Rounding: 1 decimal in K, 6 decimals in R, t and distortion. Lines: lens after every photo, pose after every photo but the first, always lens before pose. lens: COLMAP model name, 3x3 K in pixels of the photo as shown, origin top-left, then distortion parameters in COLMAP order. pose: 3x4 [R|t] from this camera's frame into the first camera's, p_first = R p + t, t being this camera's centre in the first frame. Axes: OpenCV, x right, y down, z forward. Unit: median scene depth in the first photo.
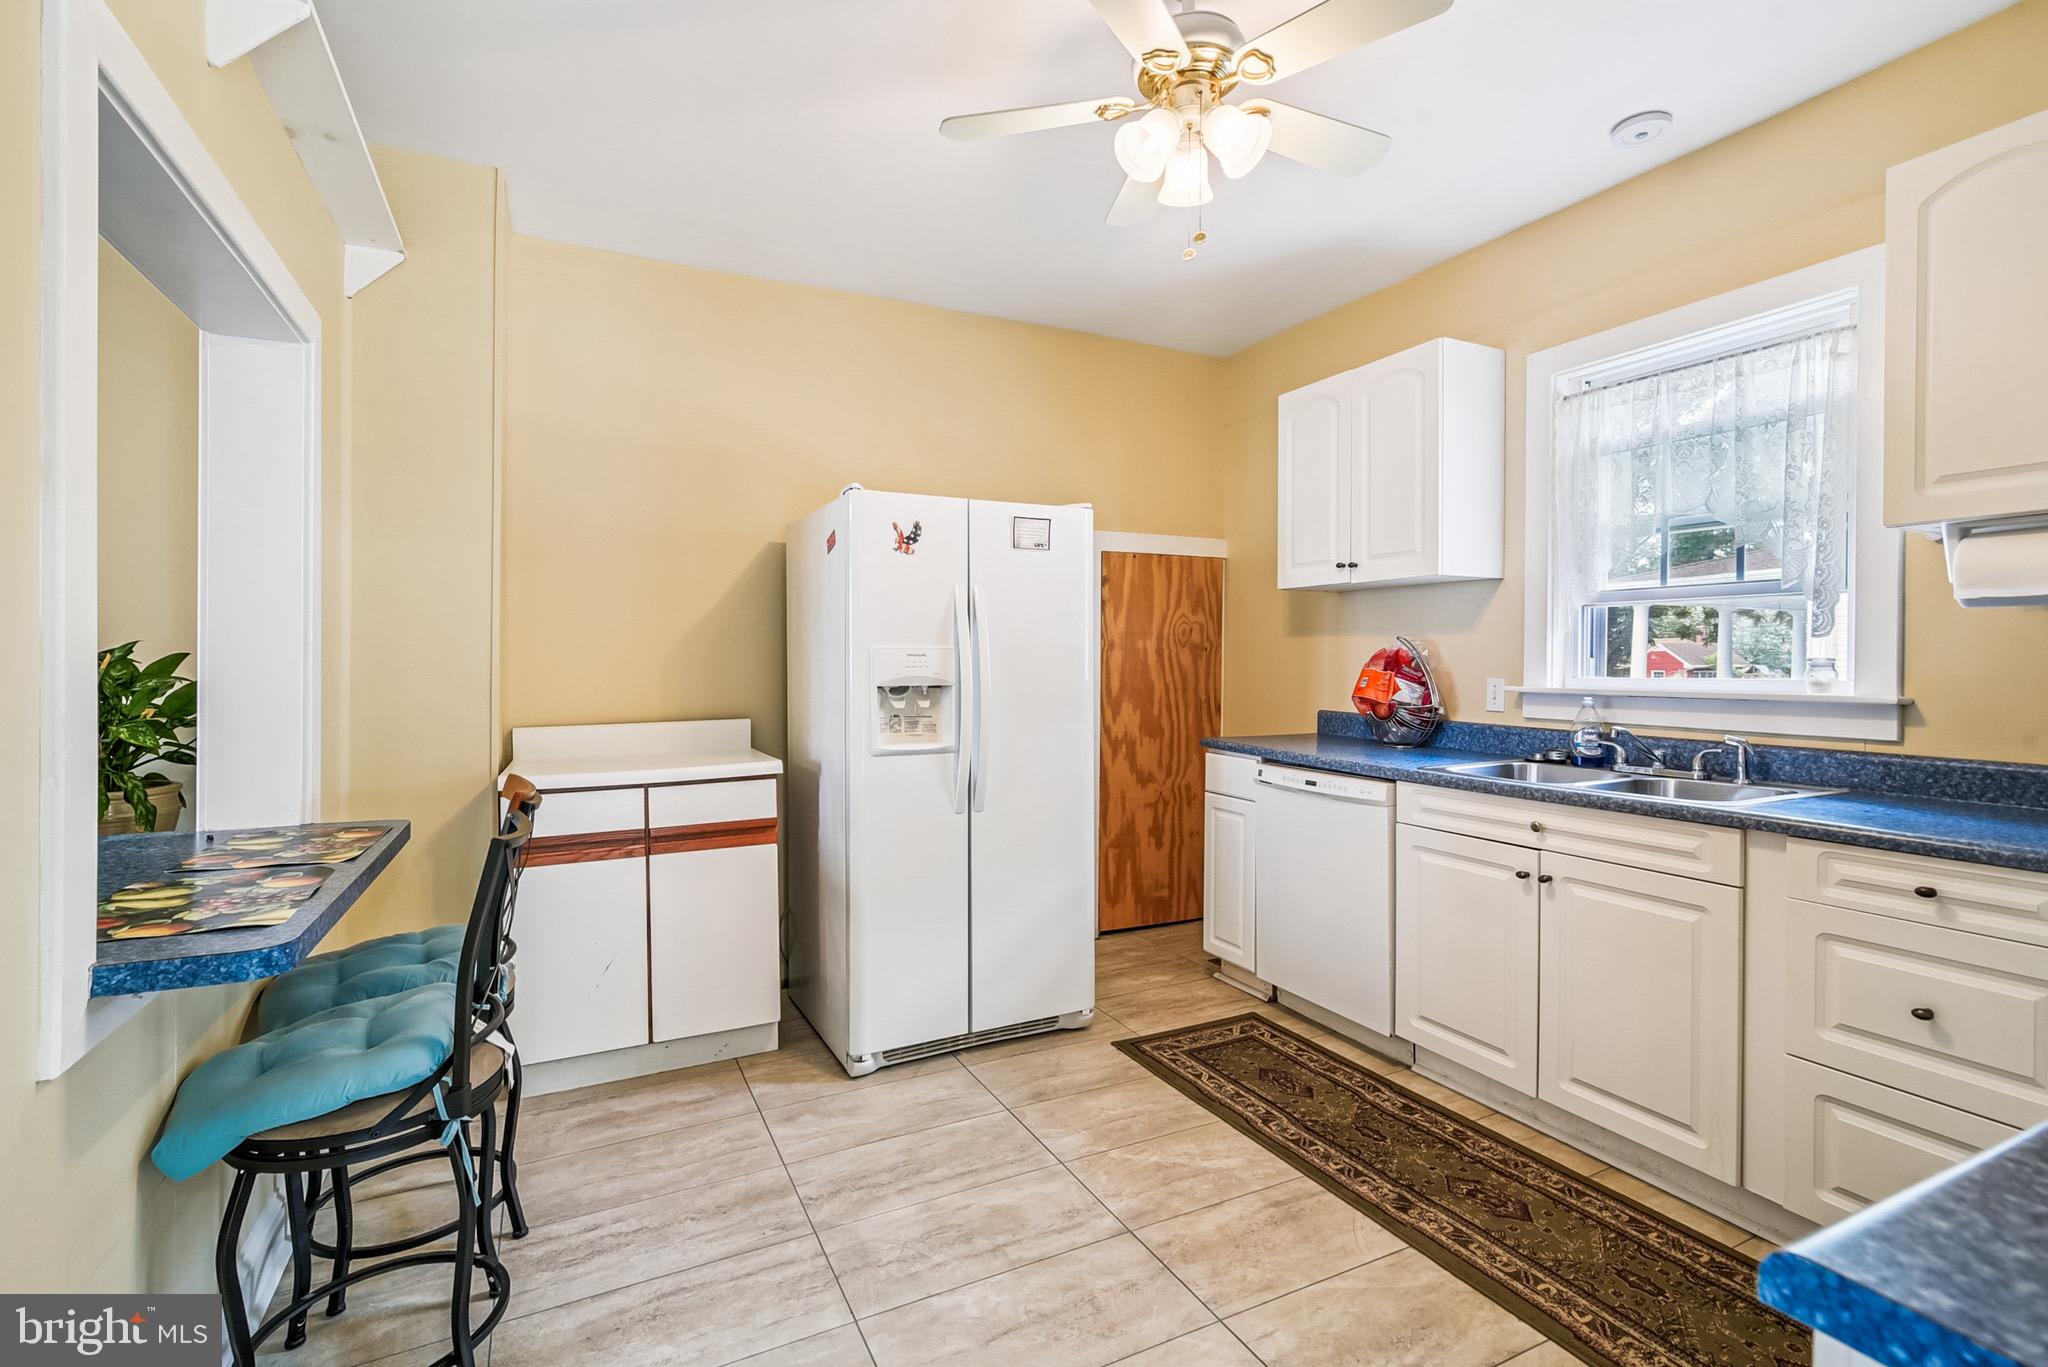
lens RADIAL K [[947.5, 0, 1017.7], [0, 947.5, 669.4], [0, 0, 1]] dist [0.002623, 0.000730]
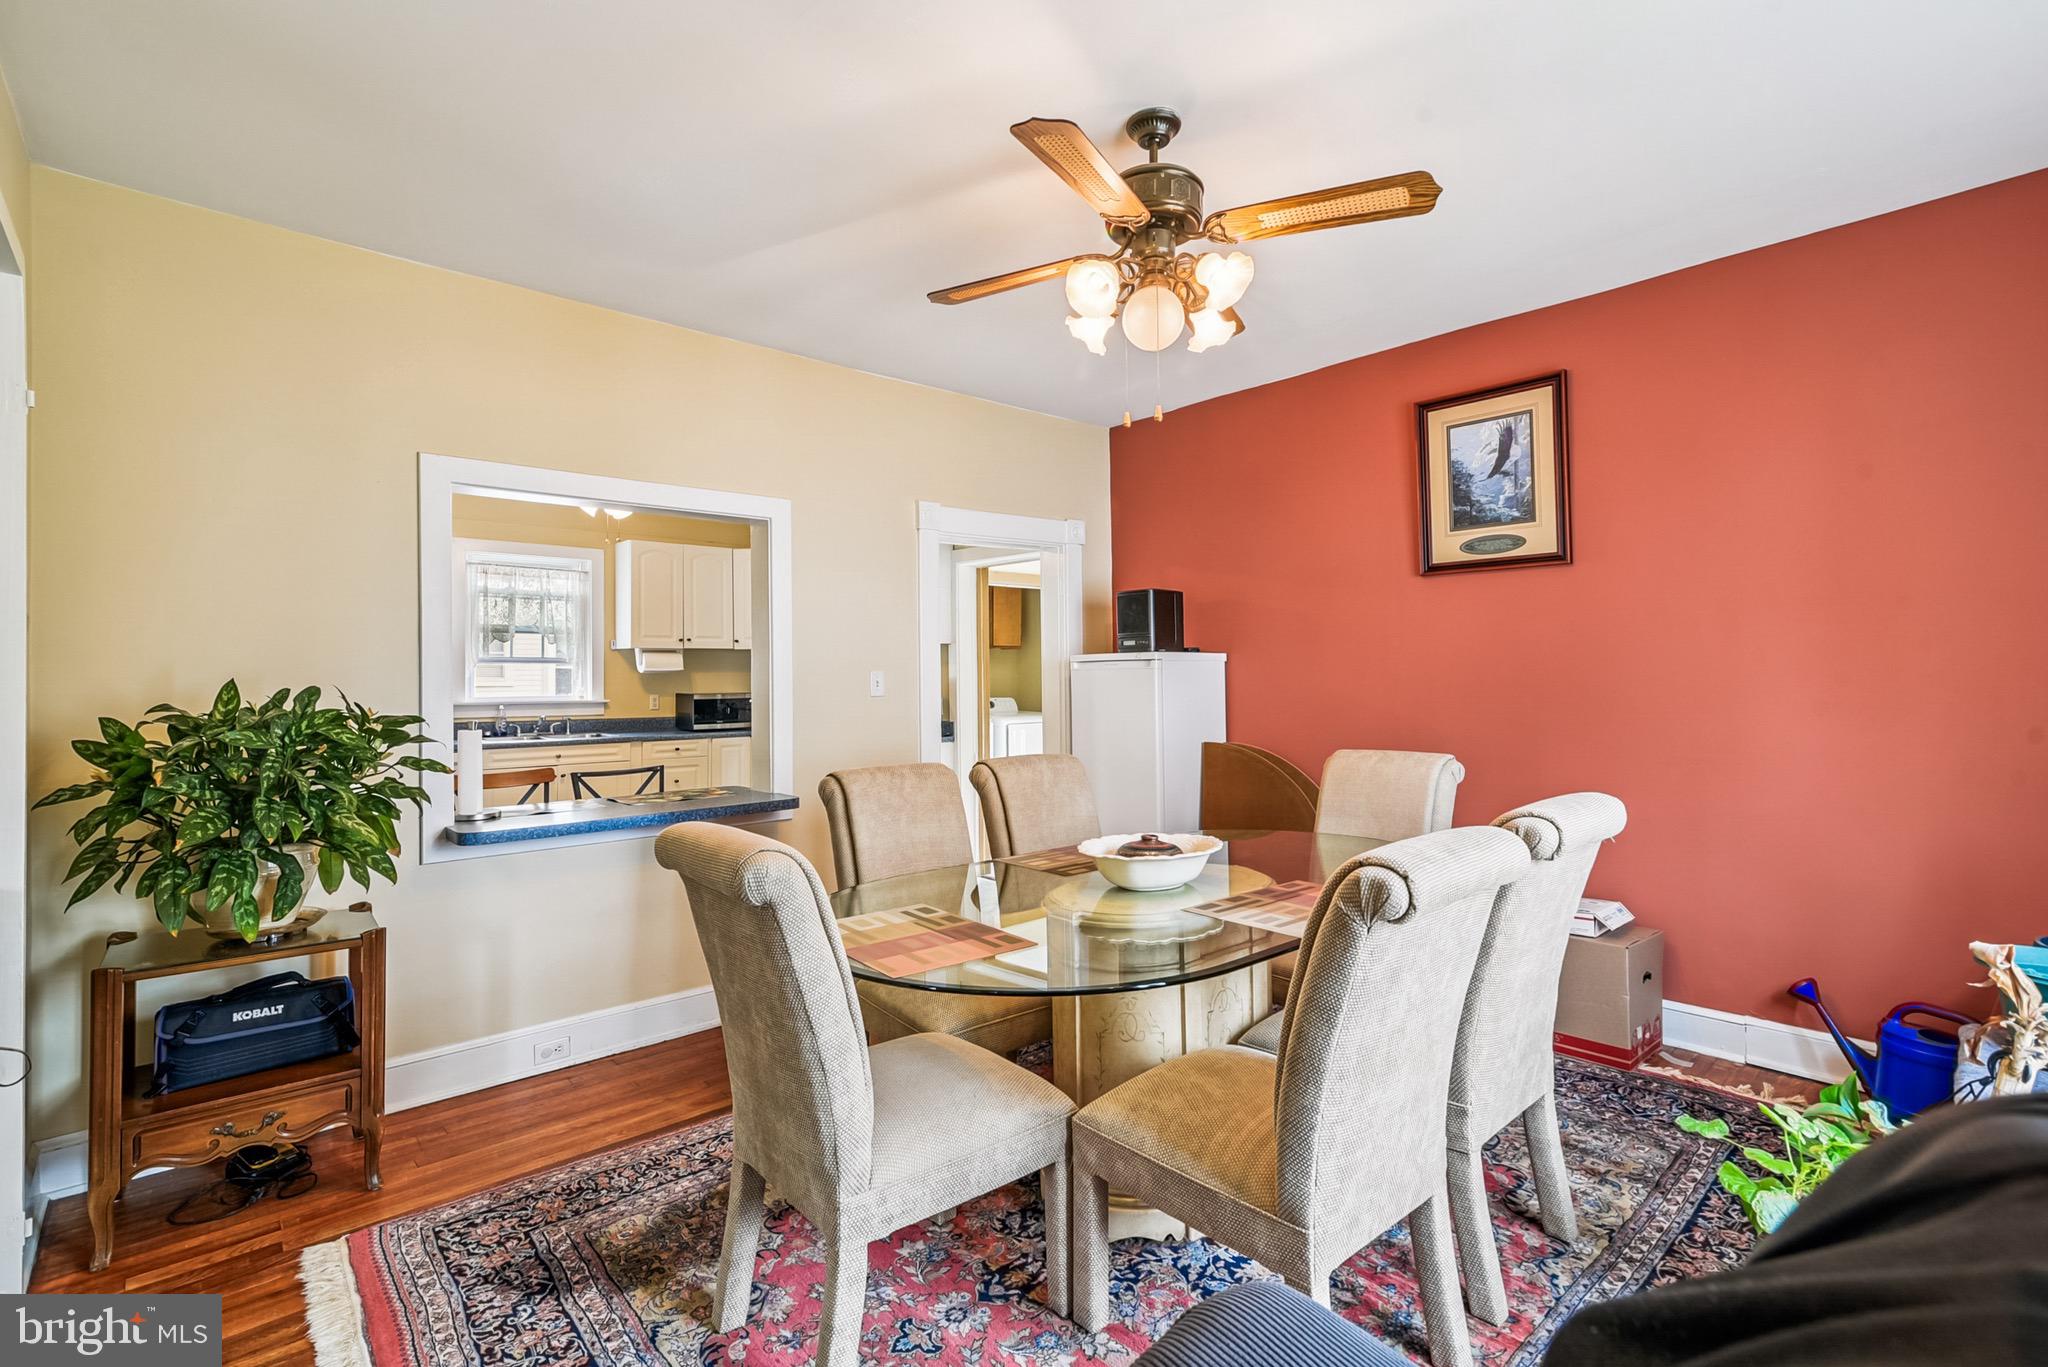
lens RADIAL K [[947.5, 0, 1030.4], [0, 947.5, 671.9], [0, 0, 1]] dist [0.002623, 0.000730]
pose [[-0.273213, 0.001393, 0.961953, -2.120937], [0.008033, 0.999967, 0.000834, -0.046426], [-0.961920, 0.007956, -0.273215, 0.460846]]
